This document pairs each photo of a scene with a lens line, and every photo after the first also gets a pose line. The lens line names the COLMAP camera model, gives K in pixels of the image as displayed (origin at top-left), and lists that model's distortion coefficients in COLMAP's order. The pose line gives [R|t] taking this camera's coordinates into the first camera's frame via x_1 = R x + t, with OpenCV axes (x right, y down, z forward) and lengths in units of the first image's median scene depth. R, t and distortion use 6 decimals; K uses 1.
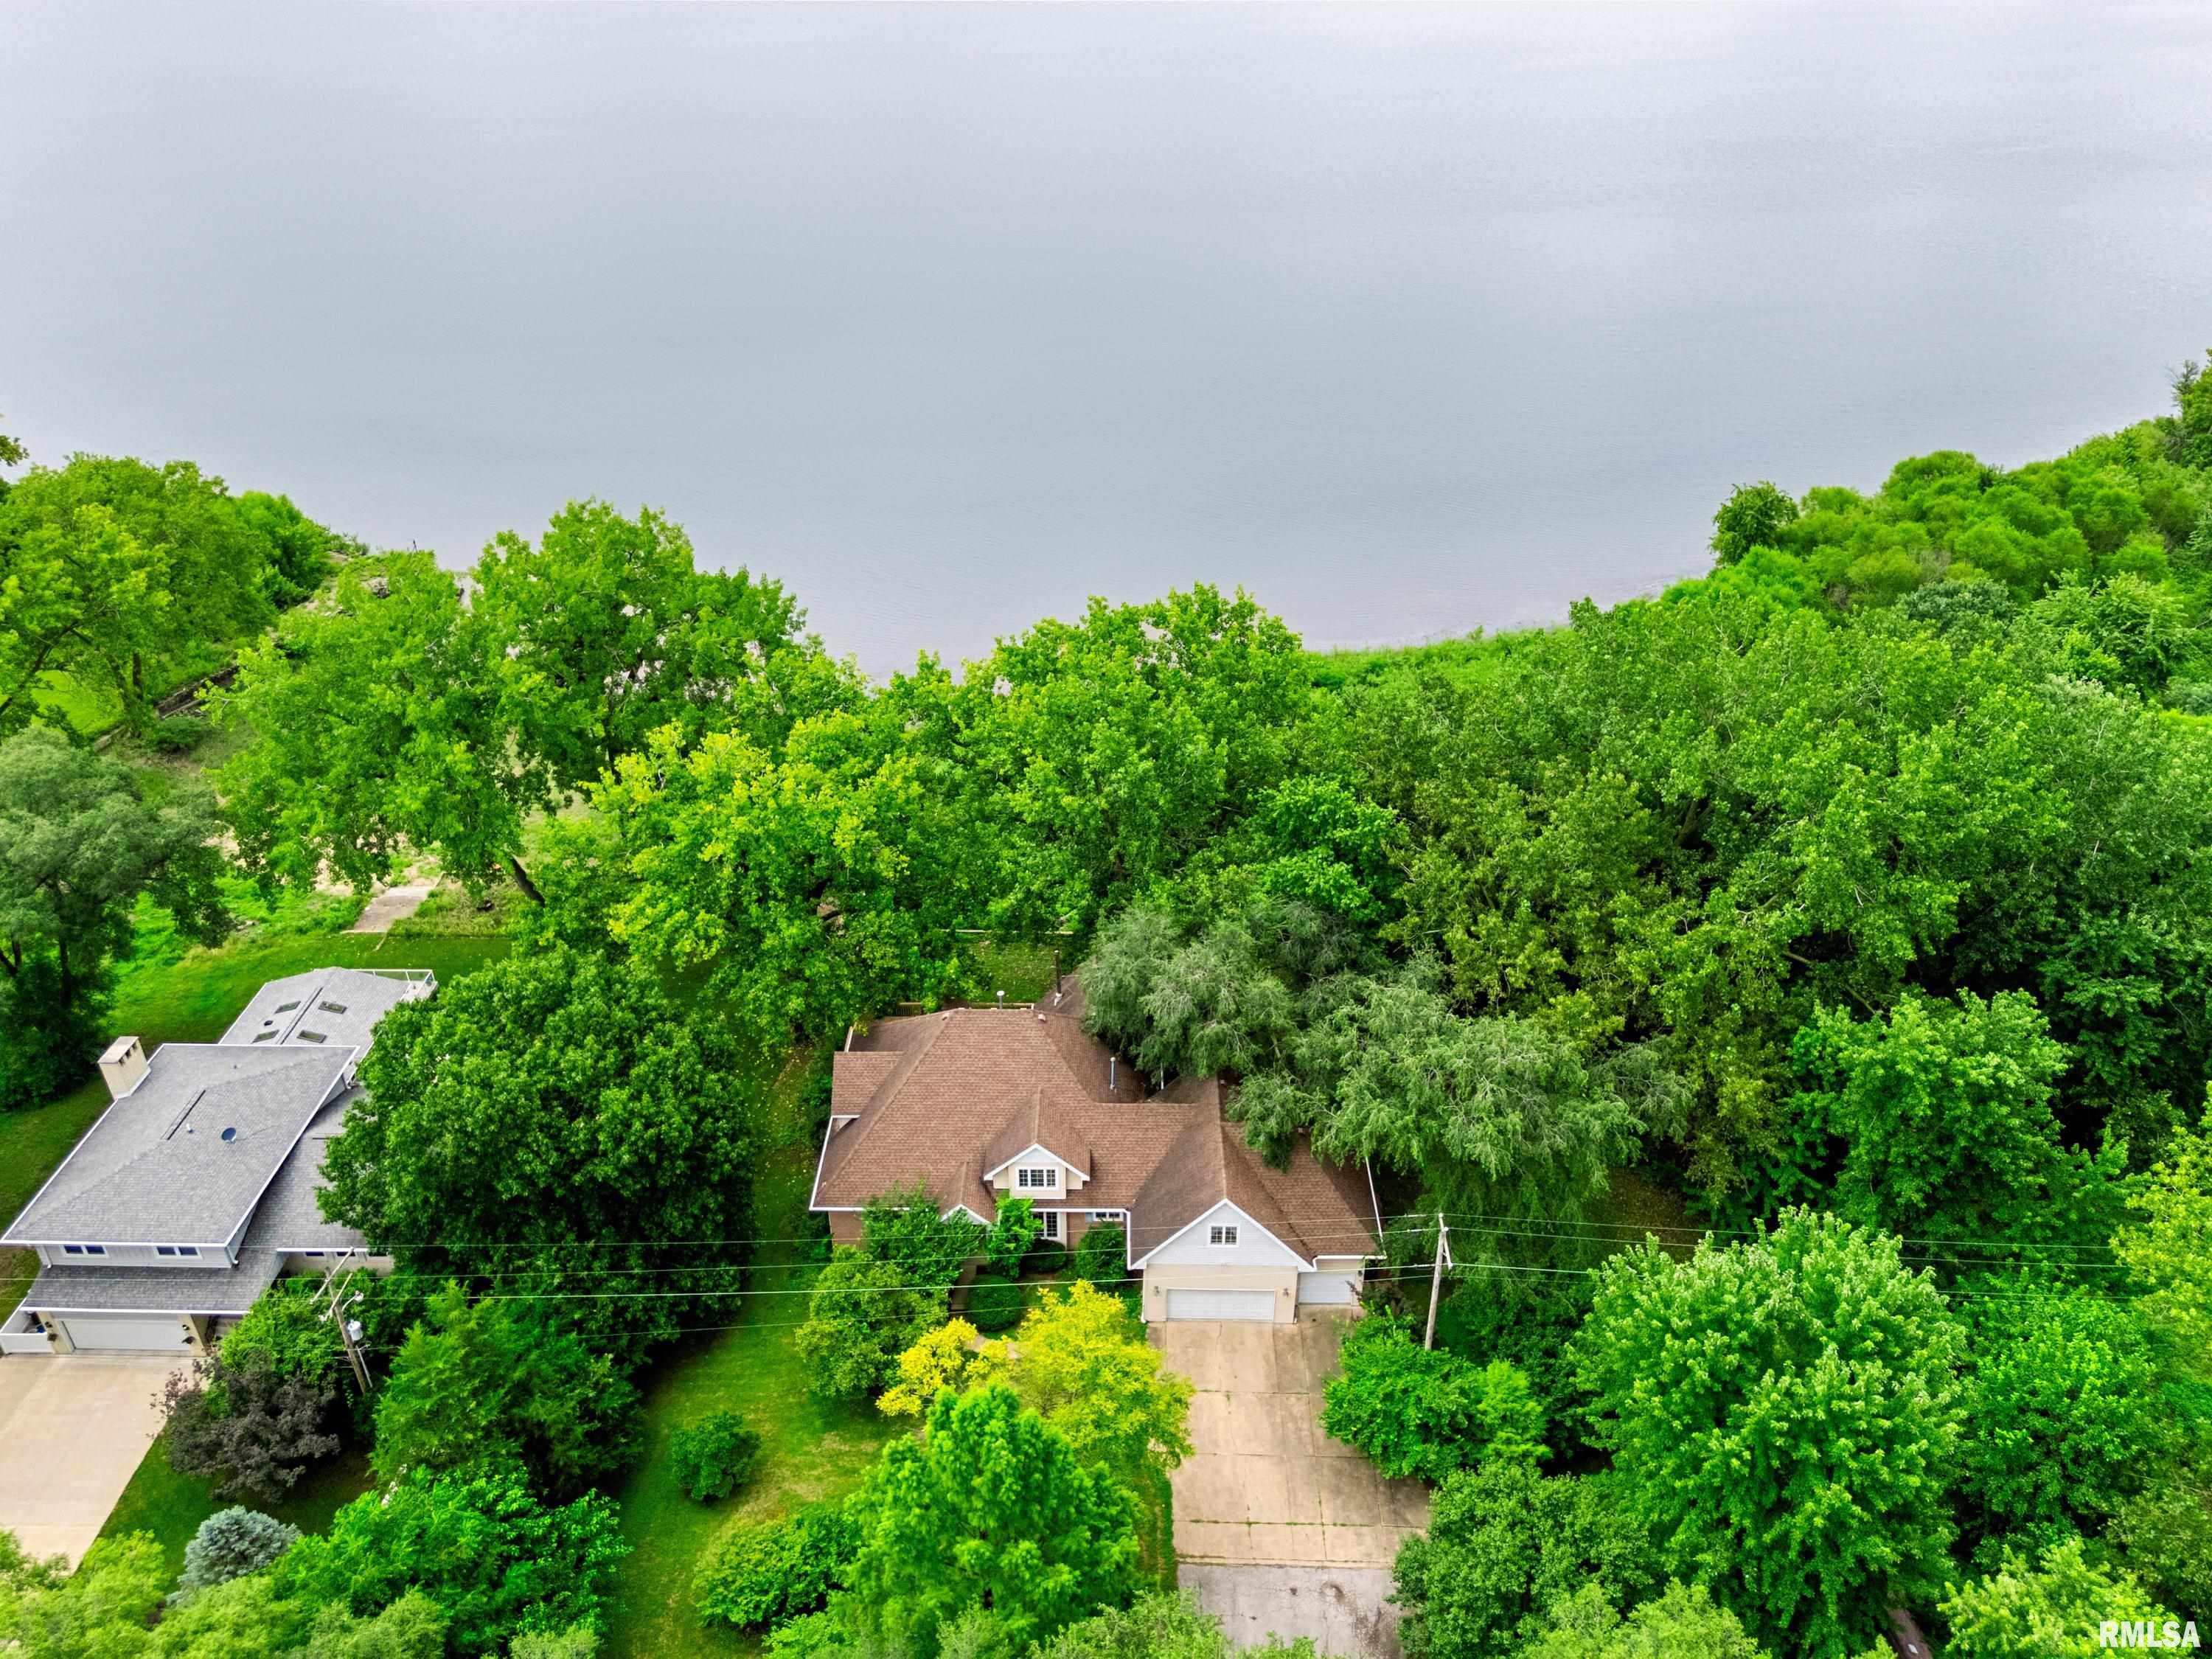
lens RADIAL K [[1640.6, 0, 1100.1], [0, 1640.6, 821.6], [0, 0, 1]] dist [0.065348, -0.058425]
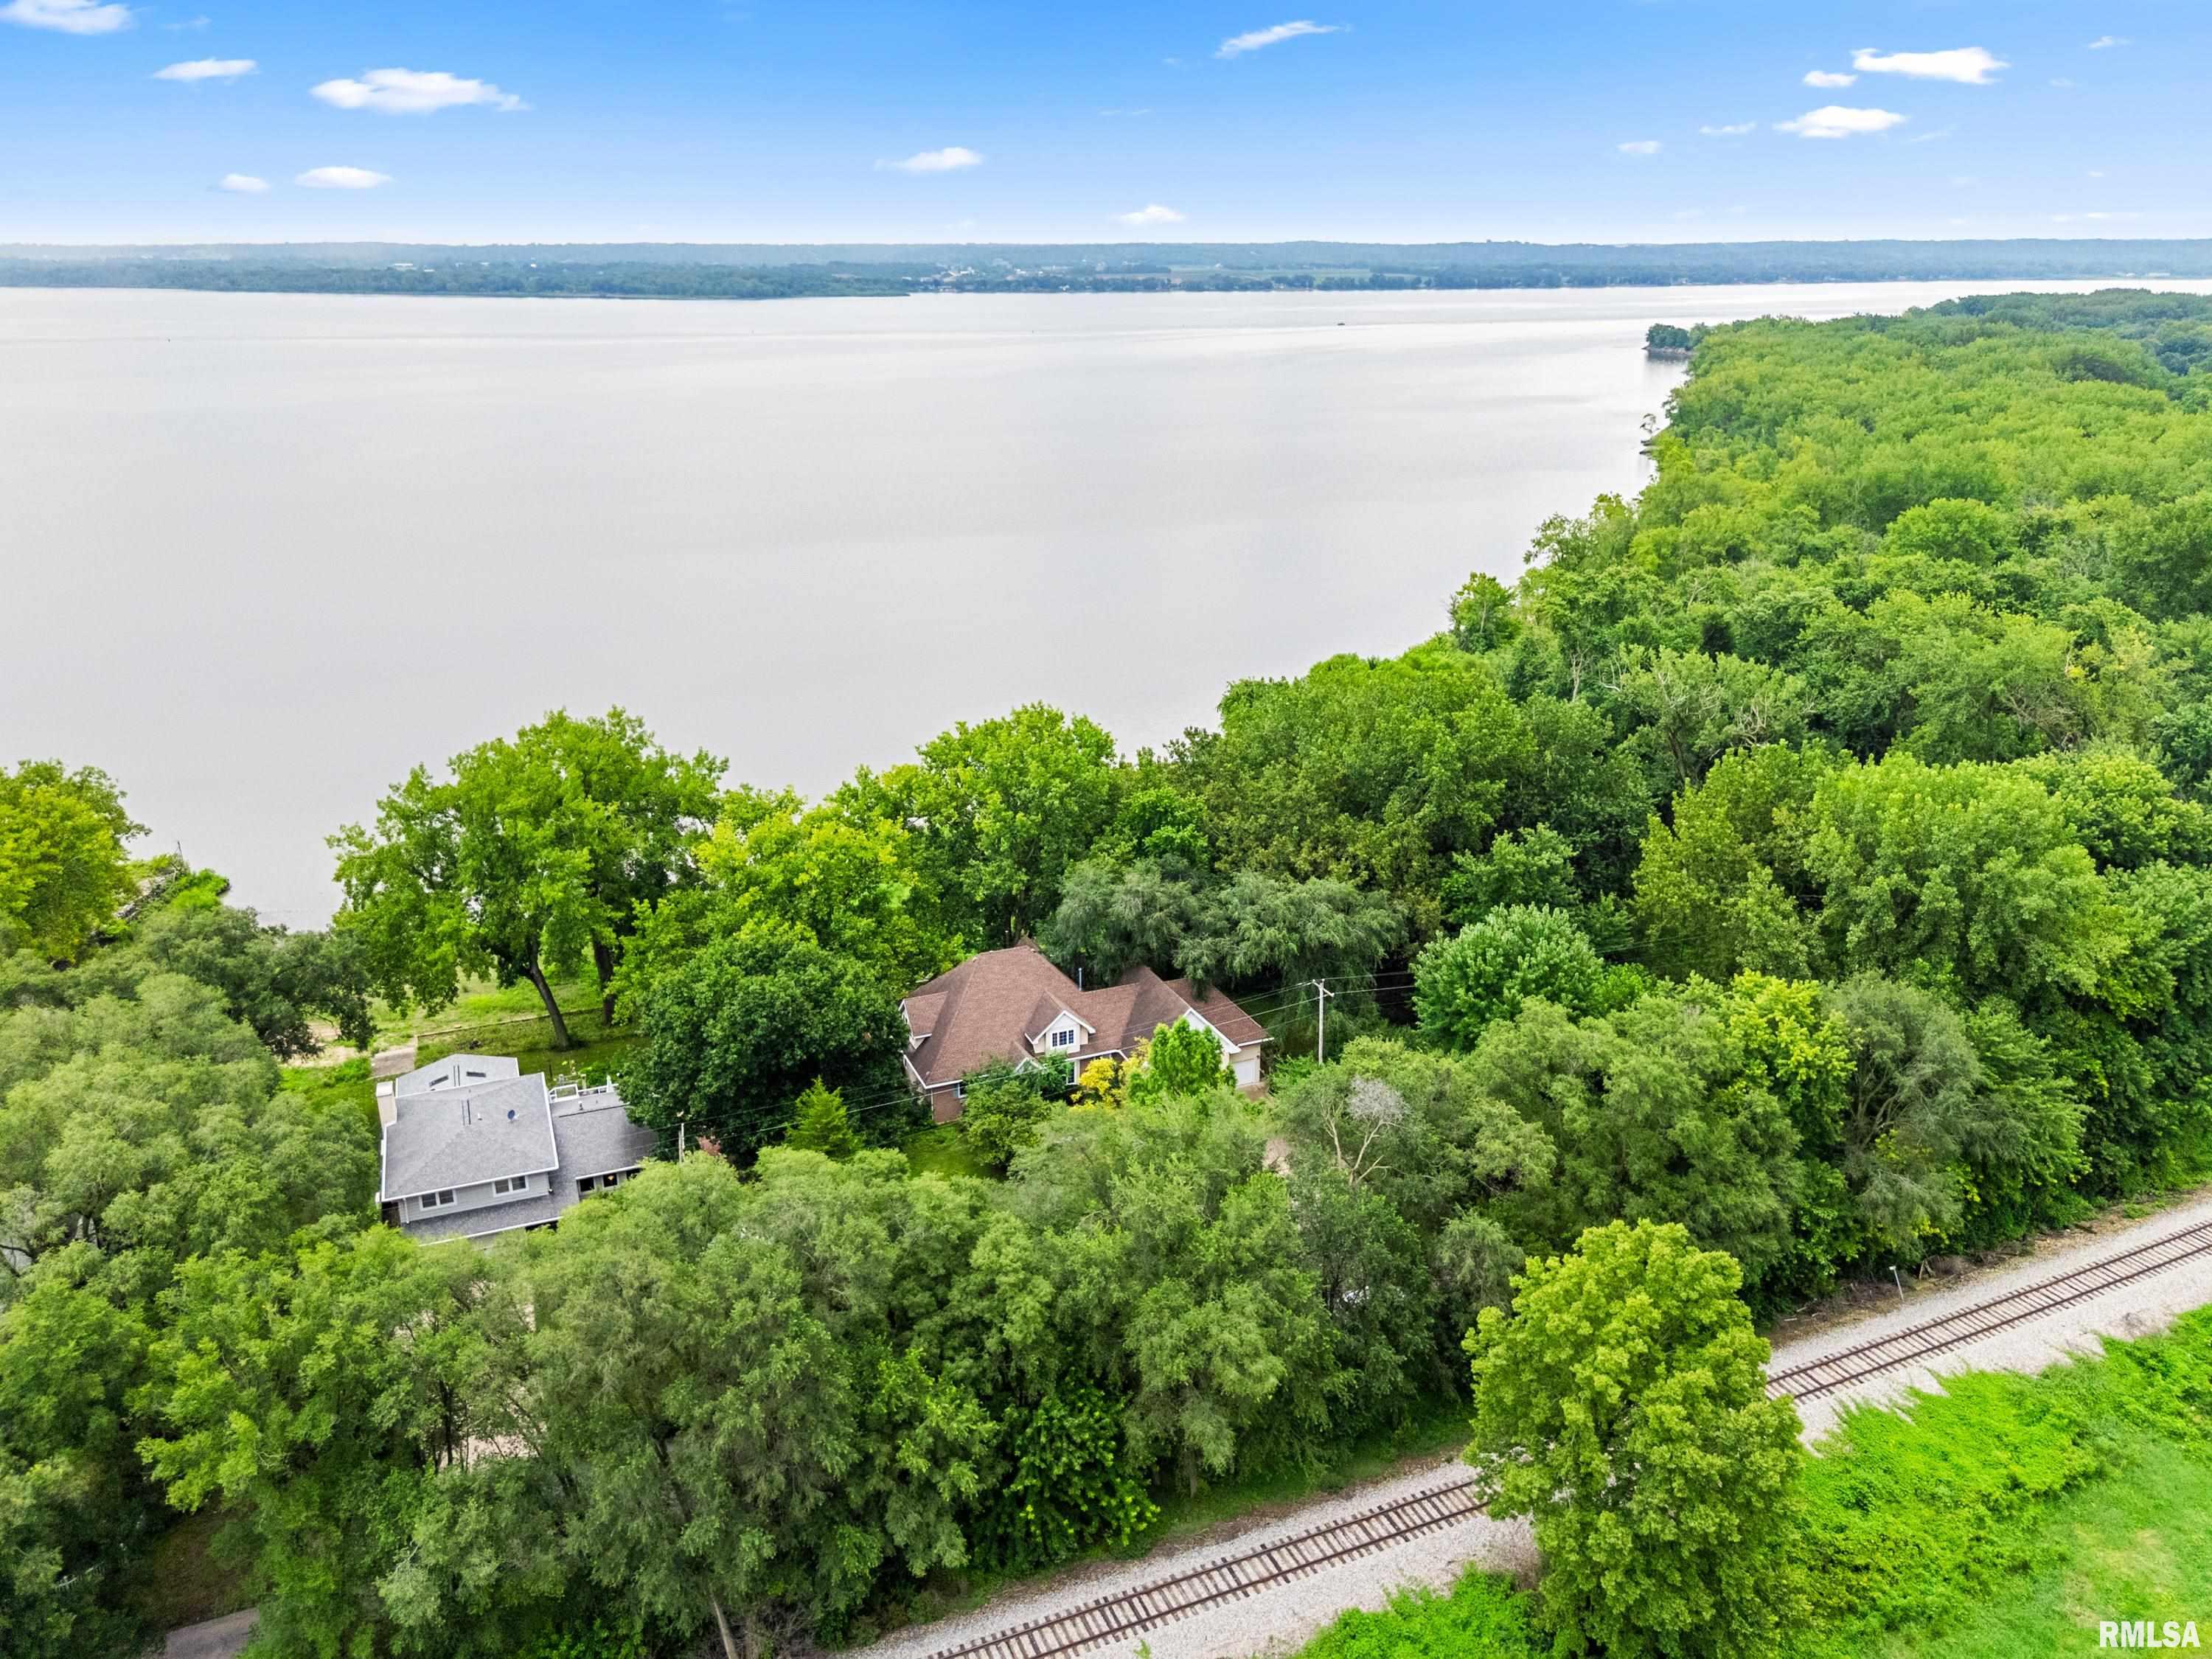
lens RADIAL K [[1640.6, 0, 1101.6], [0, 1640.6, 811.4], [0, 0, 1]] dist [0.065348, -0.058425]
pose [[0.917531, -0.123300, 0.378065, -0.552556], [0.204259, 0.961844, -0.182028, 0.291408], [-0.341196, 0.244240, 0.907707, -0.476121]]
